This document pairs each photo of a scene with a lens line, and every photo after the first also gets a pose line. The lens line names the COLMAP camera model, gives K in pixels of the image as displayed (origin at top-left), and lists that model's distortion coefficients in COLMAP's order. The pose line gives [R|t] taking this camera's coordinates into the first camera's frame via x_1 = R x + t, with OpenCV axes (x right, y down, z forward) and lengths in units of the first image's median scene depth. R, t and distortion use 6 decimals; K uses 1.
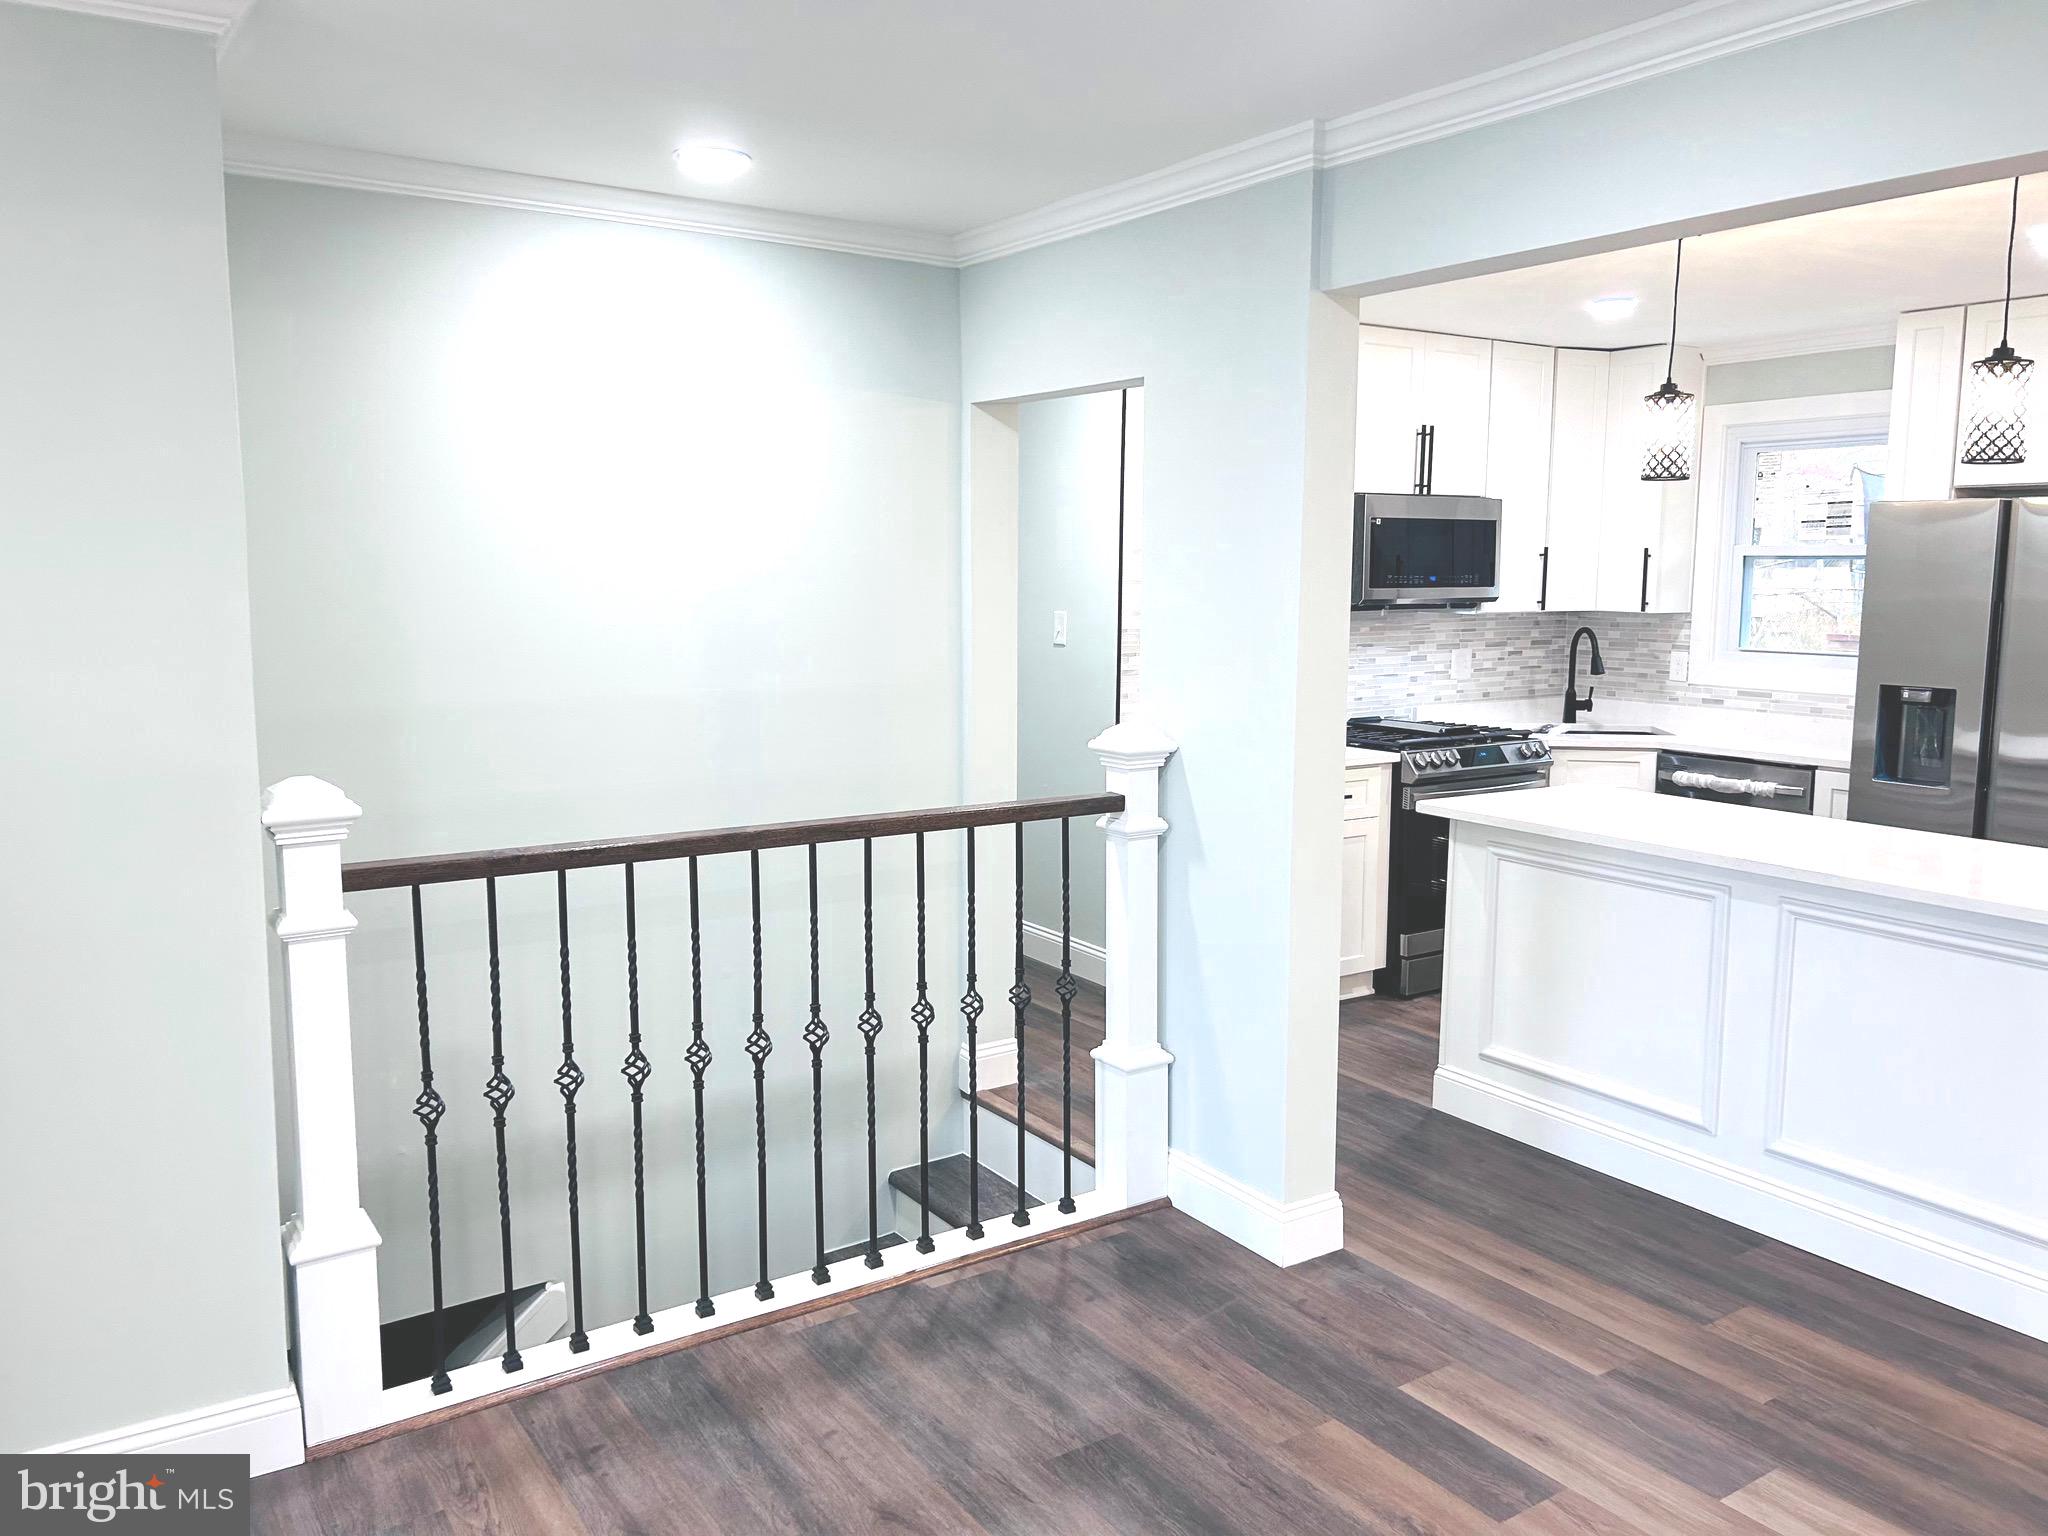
lens RADIAL K [[1548.9, 0, 1034.8], [0, 1548.9, 759.0], [0, 0, 1]] dist [0.053048, -0.059119]
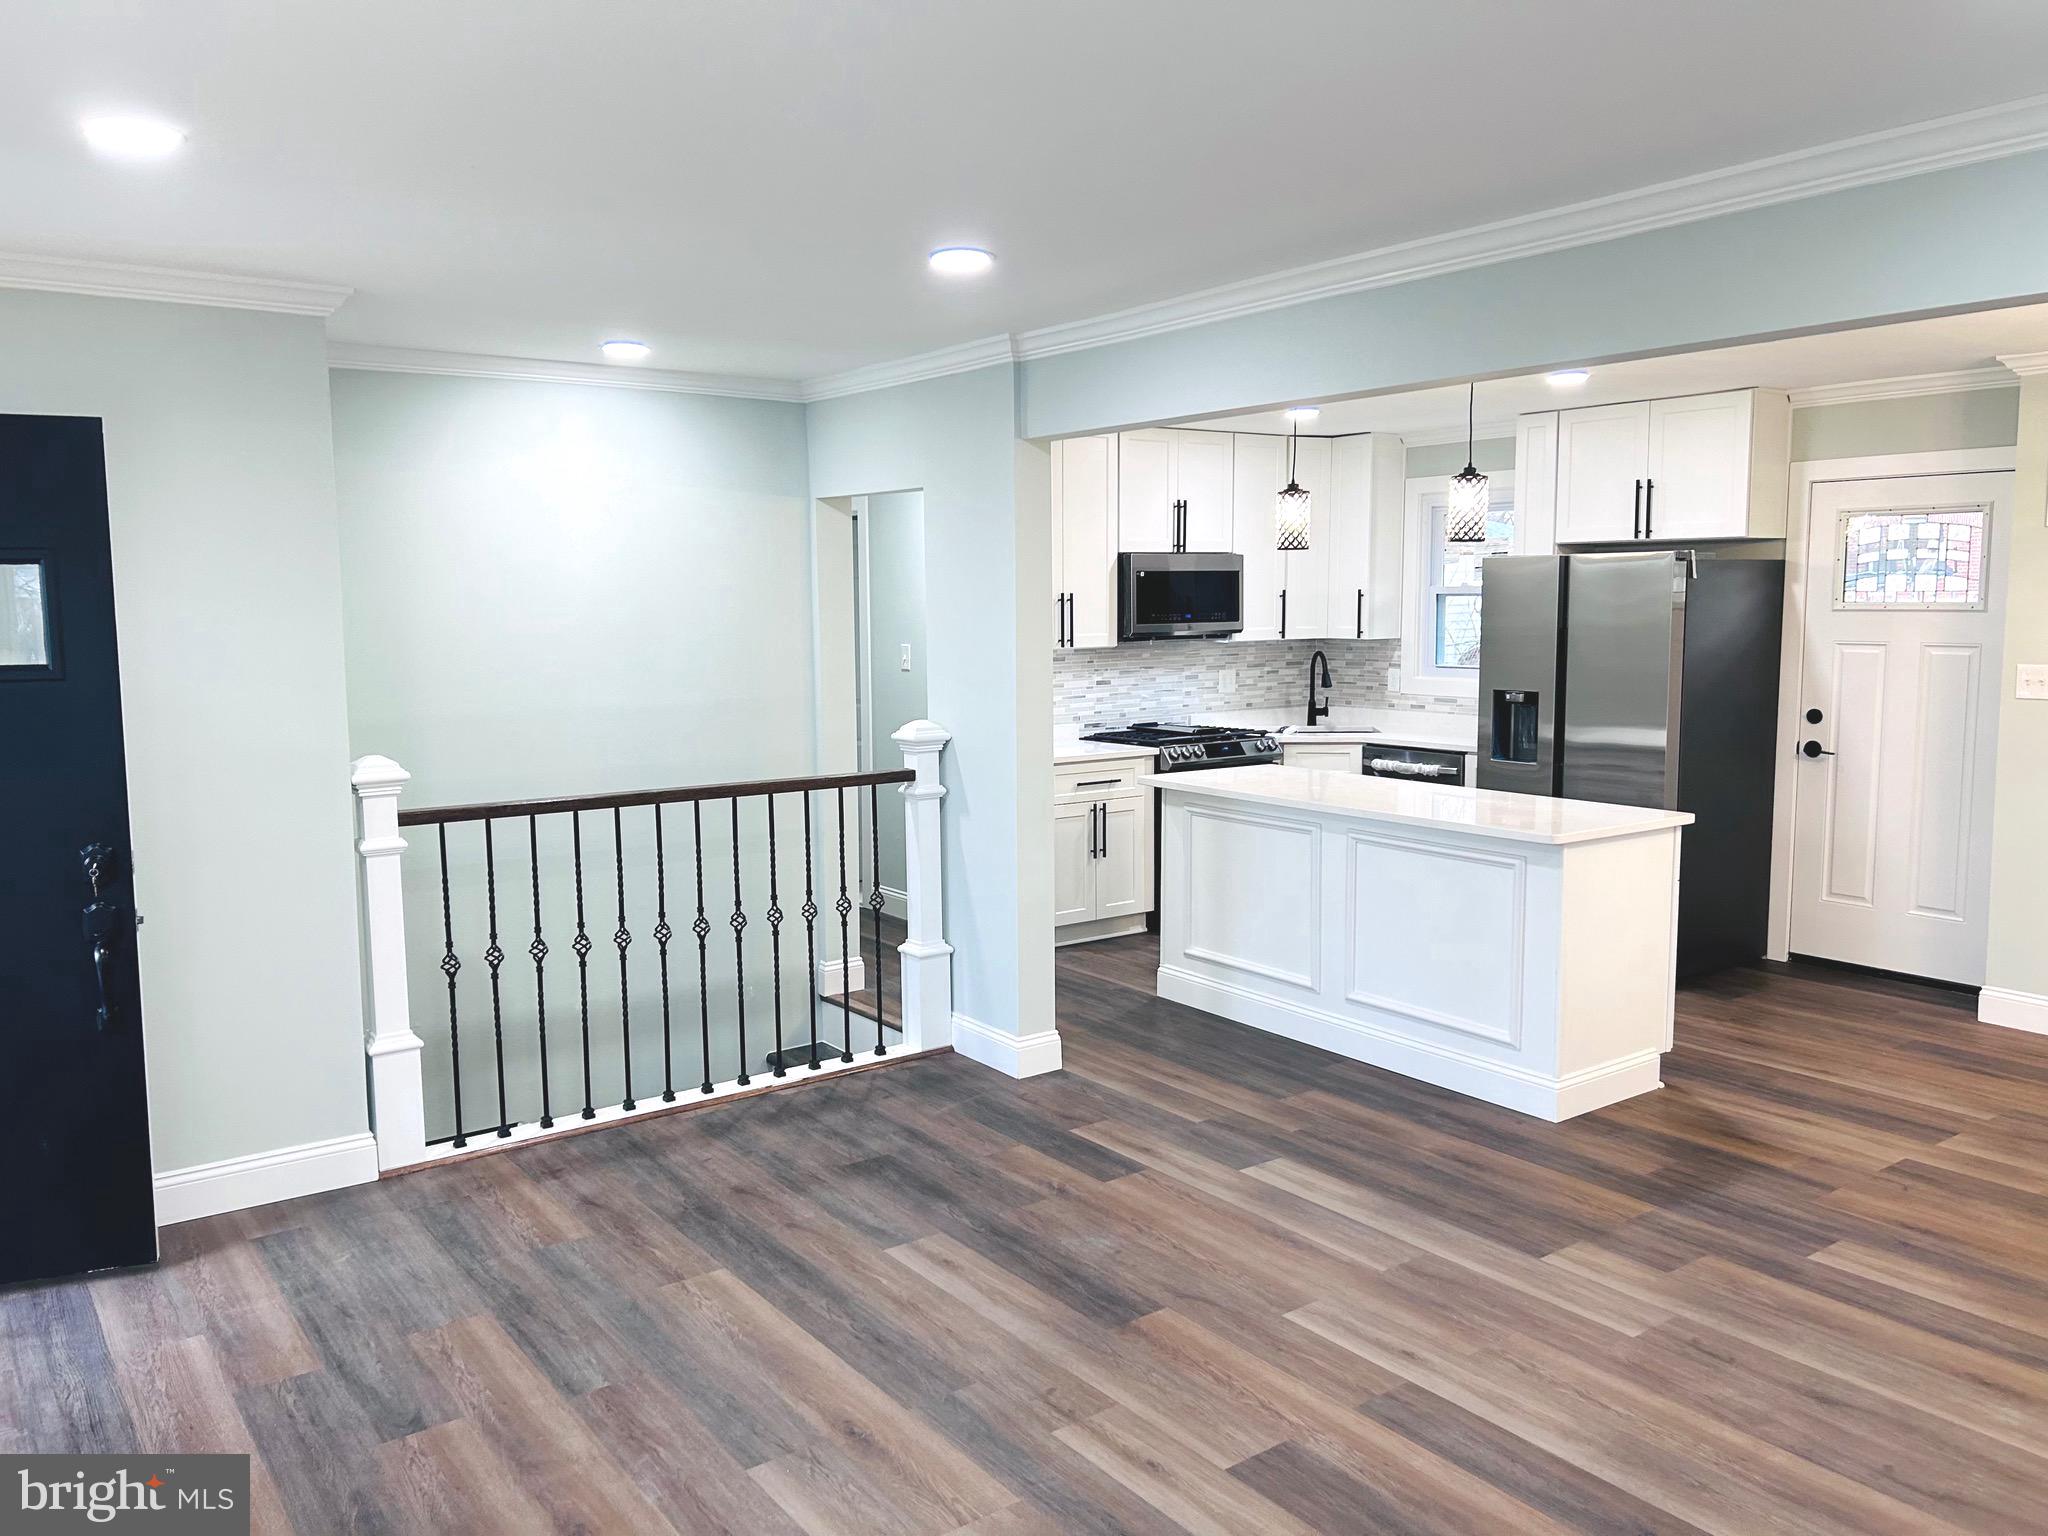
lens RADIAL K [[1540.5, 0, 1026.9], [0, 1540.5, 759.9], [0, 0, 1]] dist [0.063056, -0.075652]
pose [[0.999185, -0.017512, 0.036357, 0.086297], [0.018168, 0.999676, -0.017804, 0.032323], [-0.036033, 0.018450, 0.999180, -0.361460]]
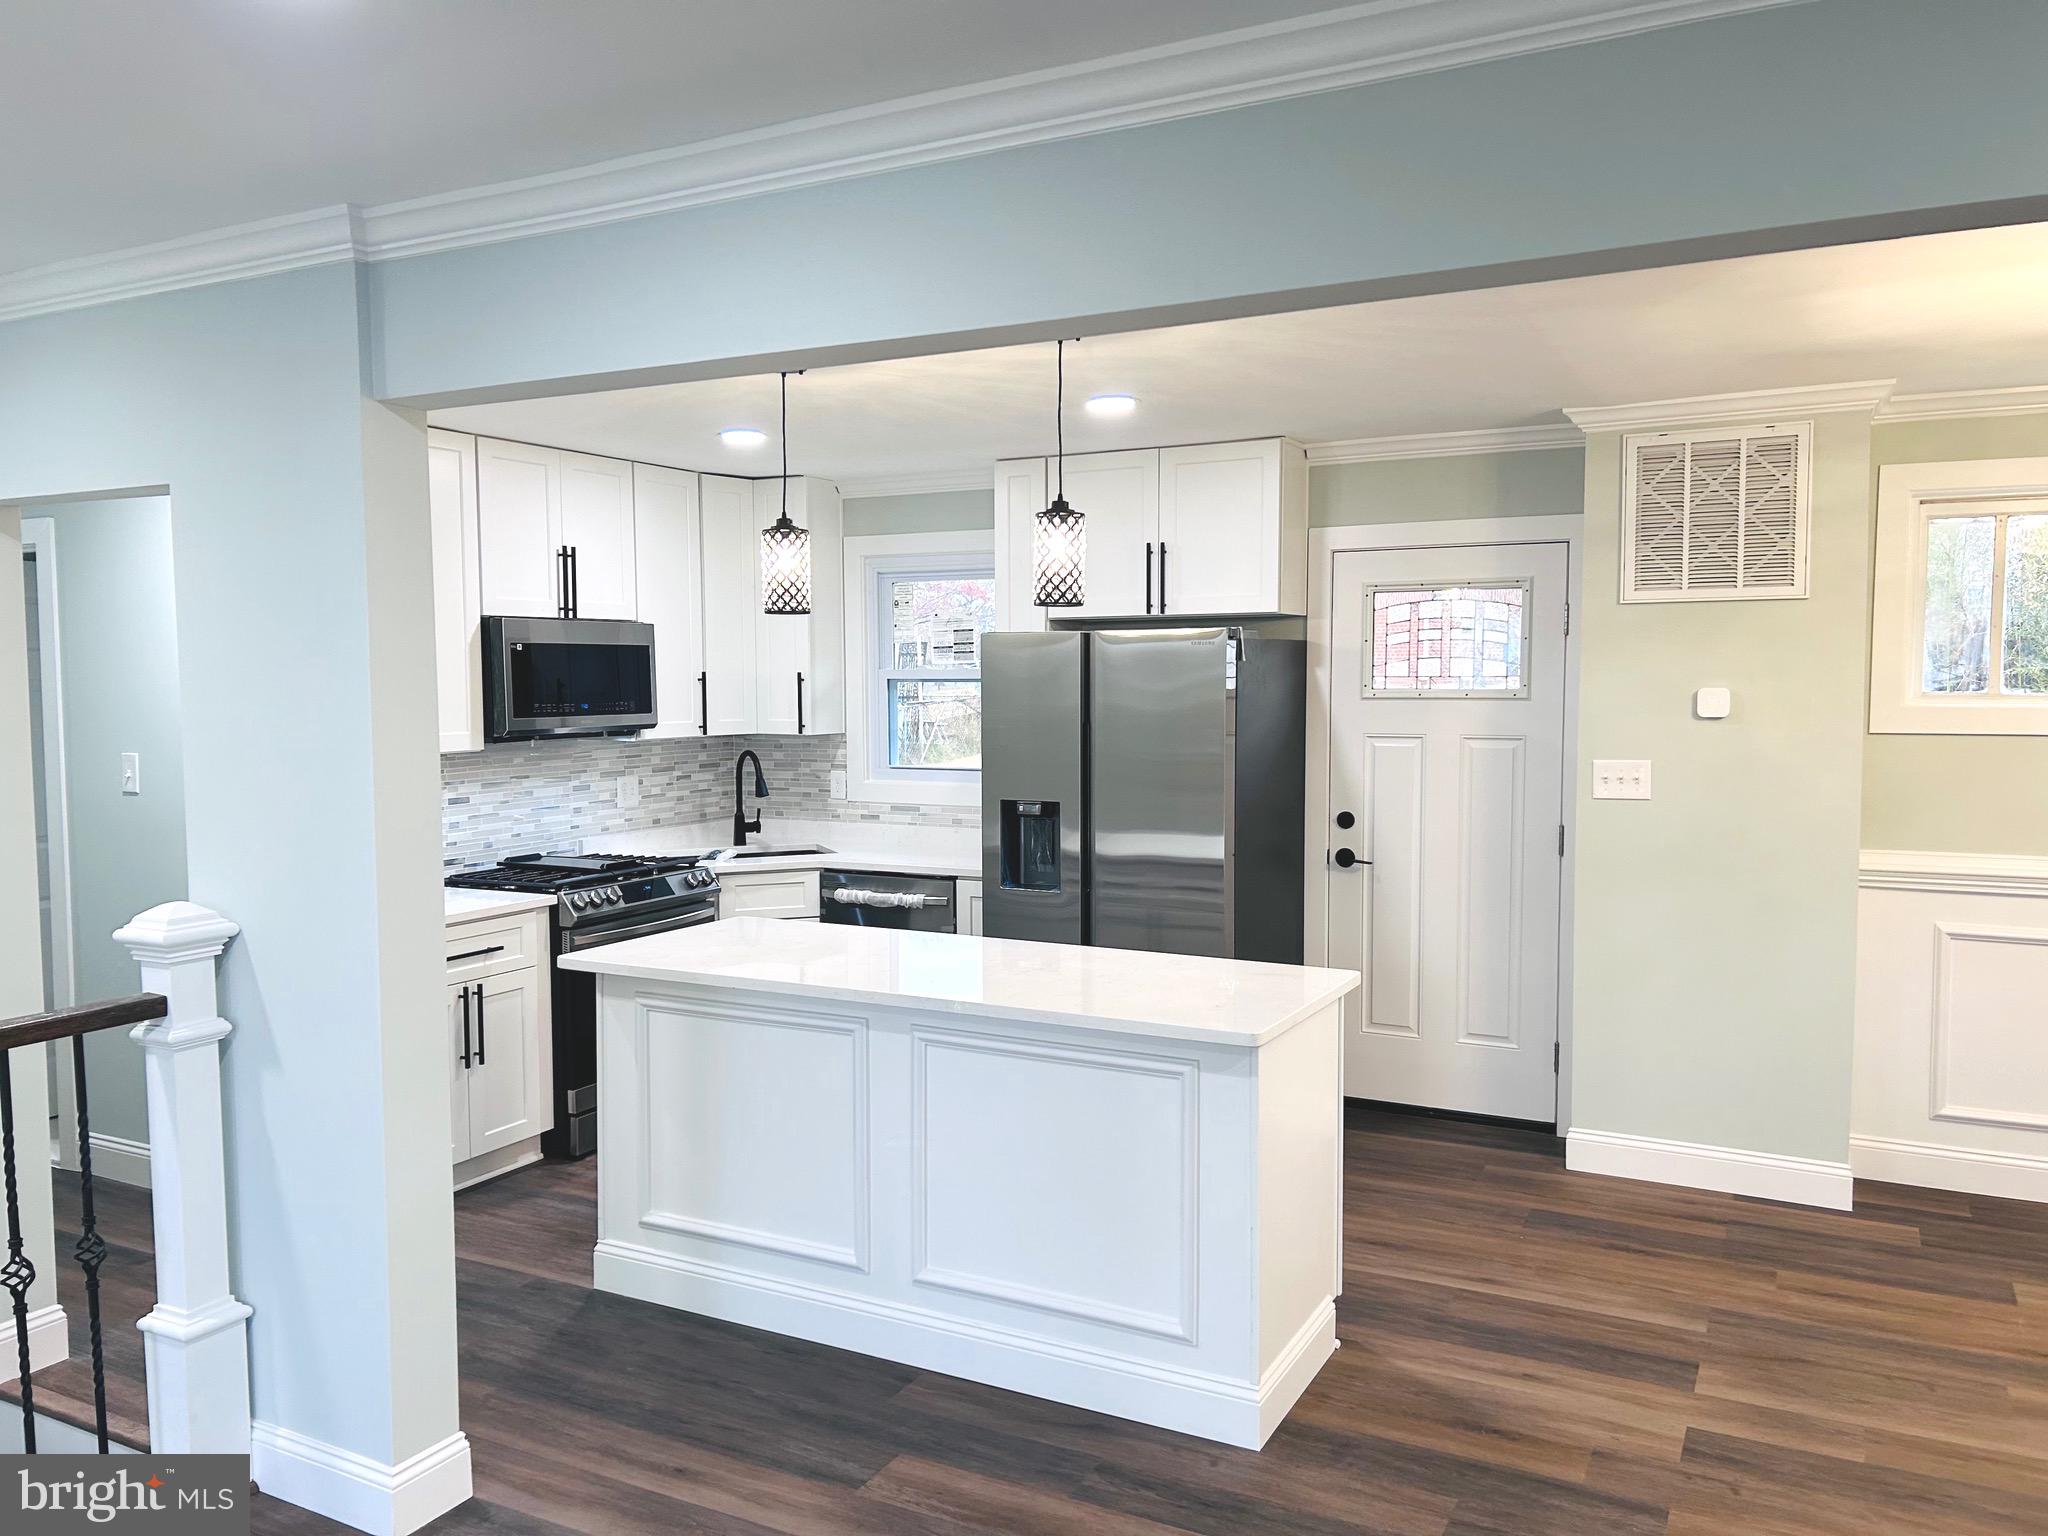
lens RADIAL K [[1544.7, 0, 1022.1], [0, 1544.7, 780.4], [0, 0, 1]] dist [0.070233, -0.073723]
pose [[0.884150, -0.043007, 0.465219, 0.059986], [0.068422, 0.996937, -0.037874, -0.020557], [-0.462166, 0.065317, 0.884385, 0.049821]]
